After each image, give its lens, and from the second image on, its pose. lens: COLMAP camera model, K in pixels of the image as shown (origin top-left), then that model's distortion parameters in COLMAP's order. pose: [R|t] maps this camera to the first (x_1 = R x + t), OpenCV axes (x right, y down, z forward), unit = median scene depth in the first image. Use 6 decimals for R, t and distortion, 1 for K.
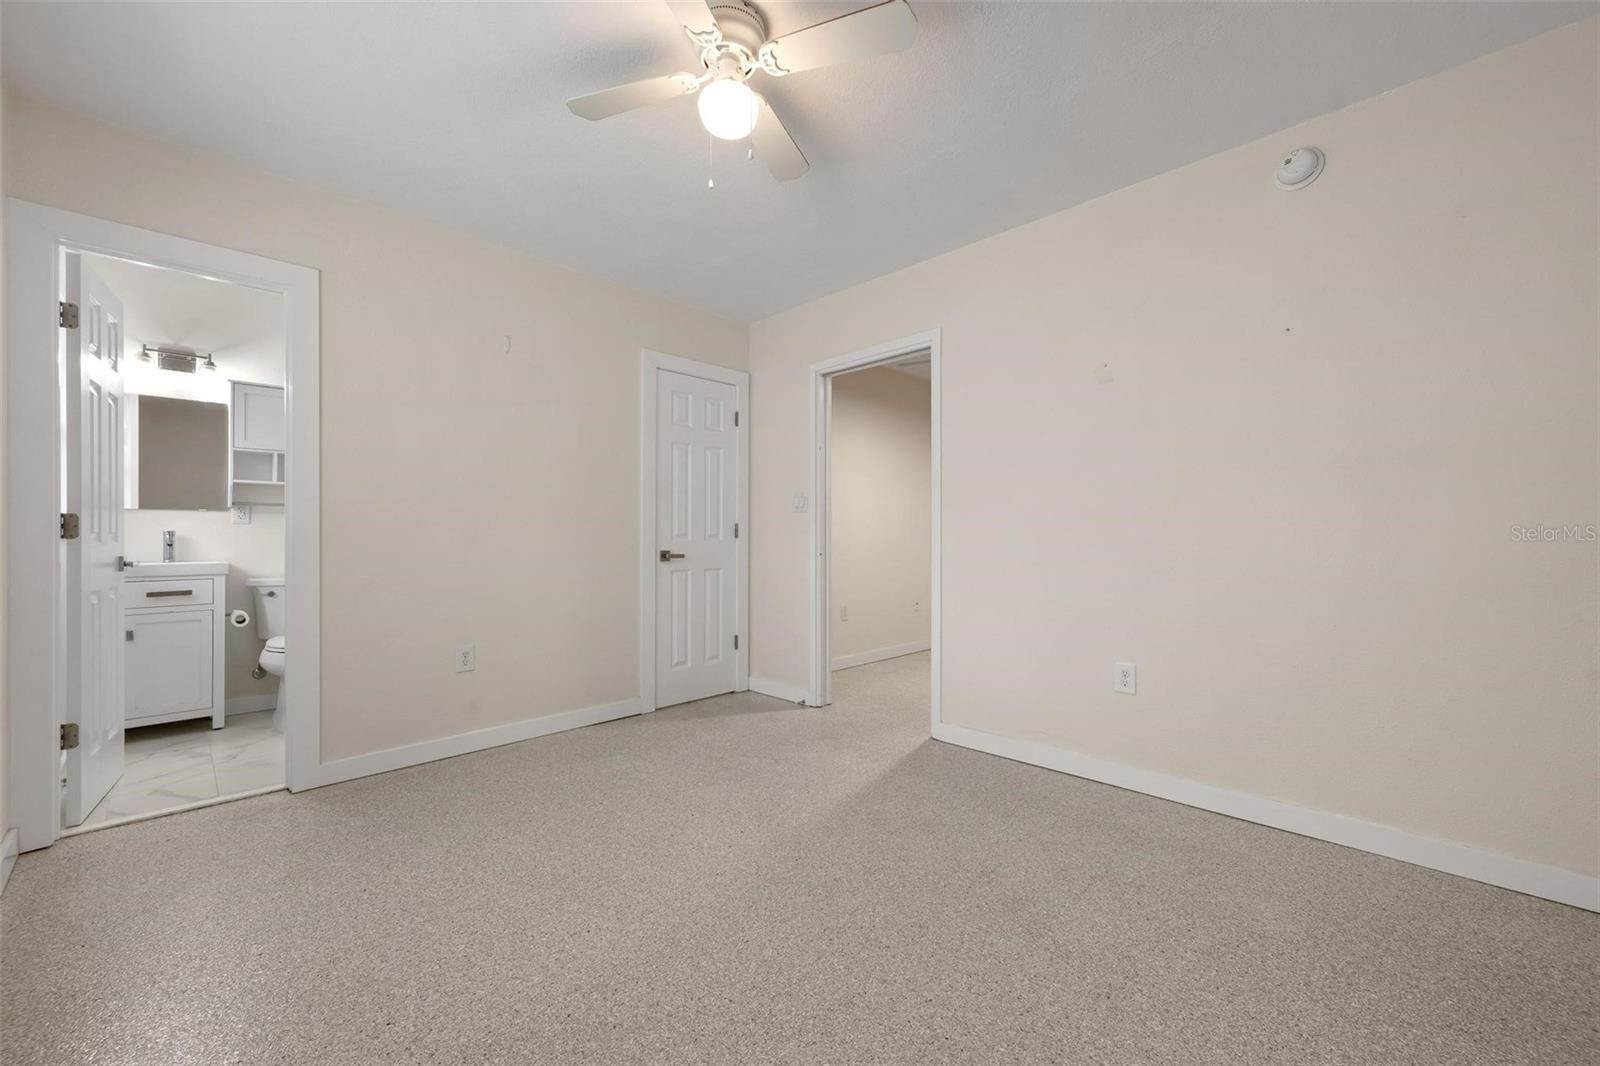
lens RADIAL K [[621.2, 0, 806.3], [0, 621.2, 535.2], [0, 0, 1]] dist [-0.003330, -0.000062]
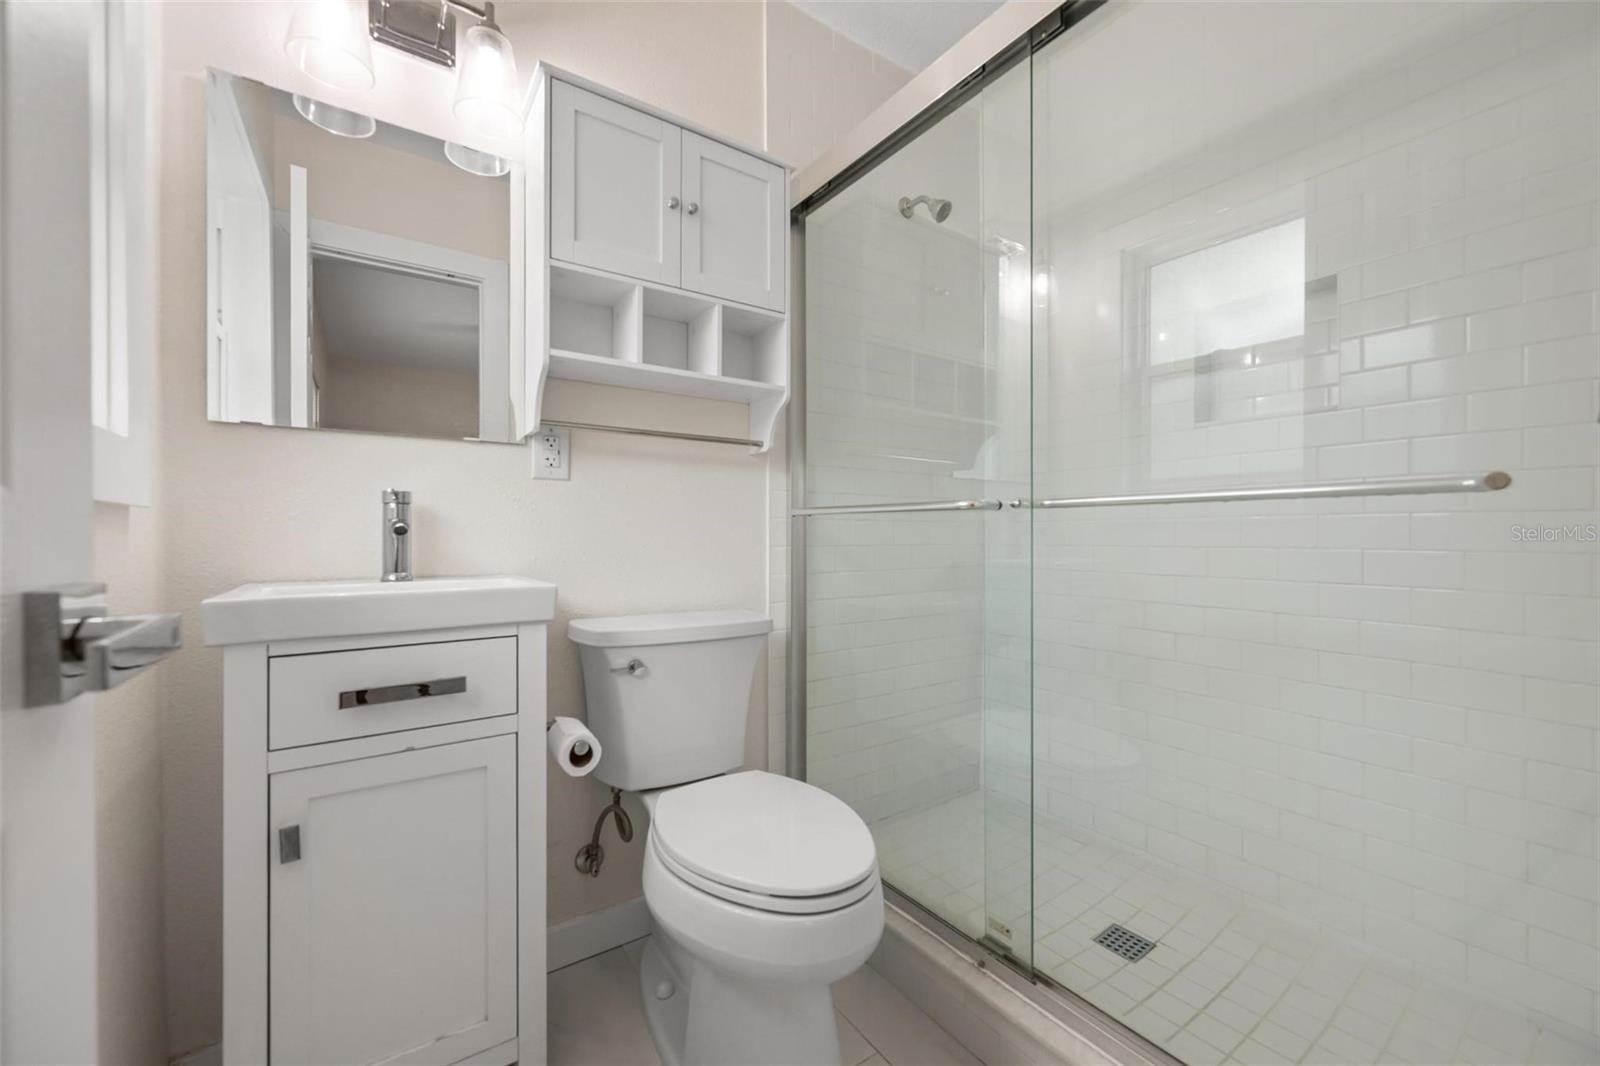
lens RADIAL K [[621.2, 0, 806.3], [0, 621.2, 535.2], [0, 0, 1]] dist [-0.003330, -0.000062]
pose [[0.982125, -0.005182, -0.188157, -0.728467], [0.004056, 0.999971, -0.006373, 0.020648], [0.188185, 0.005496, 0.982118, 0.691796]]
